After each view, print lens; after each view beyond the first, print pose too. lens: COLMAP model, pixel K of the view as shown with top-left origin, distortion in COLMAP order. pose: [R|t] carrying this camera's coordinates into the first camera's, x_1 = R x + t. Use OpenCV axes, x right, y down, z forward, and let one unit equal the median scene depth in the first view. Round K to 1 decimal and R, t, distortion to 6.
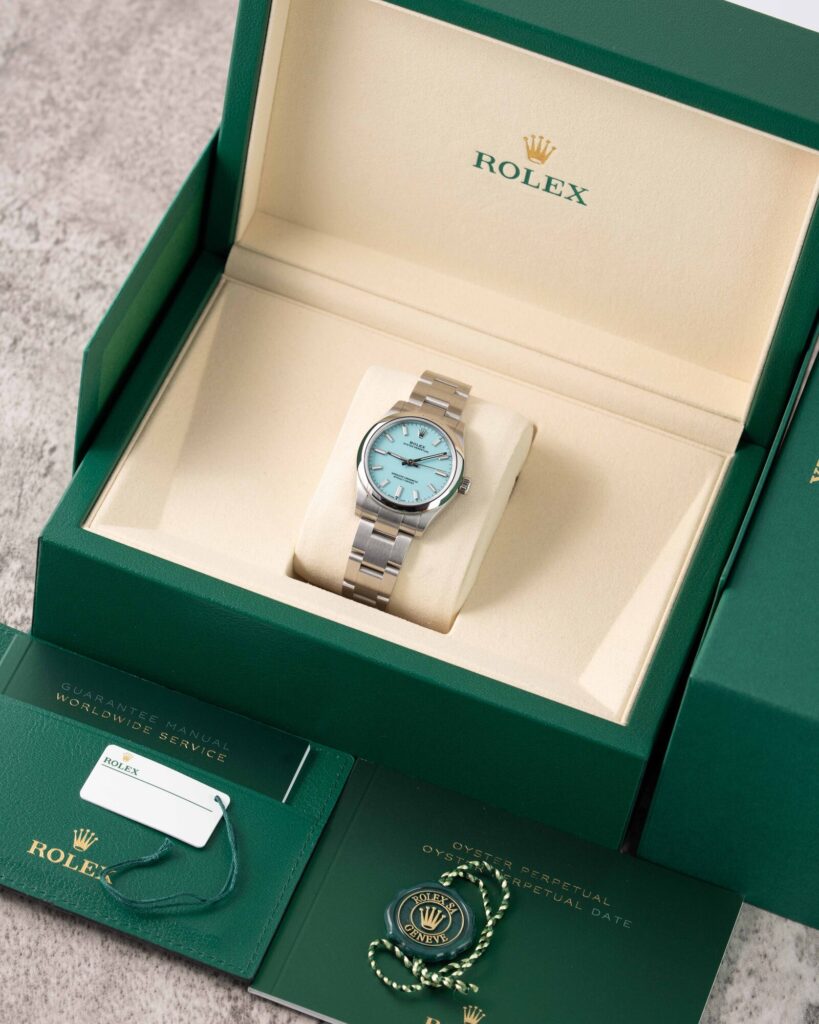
lens RADIAL K [[3784.0, 0, 409.5], [0, 3784.0, 512.0], [0, 0, 1]] dist [-0.171732, -2.993973]
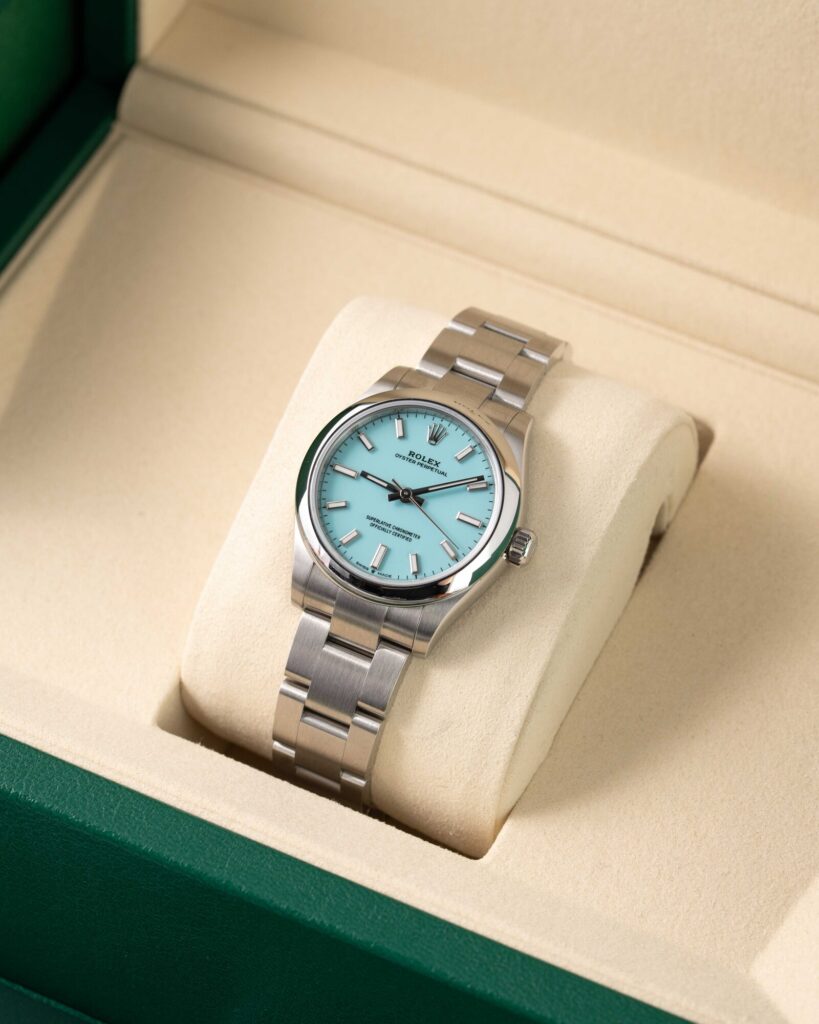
lens RADIAL K [[3784.0, 0, 409.5], [0, 3784.0, 512.0], [0, 0, 1]] dist [-0.171732, -2.993973]
pose [[0.985745, 0.020692, -0.166971, 0.079161], [-0.023989, 0.999555, -0.017755, -0.002567], [0.166530, 0.021507, 0.985802, 0.531071]]
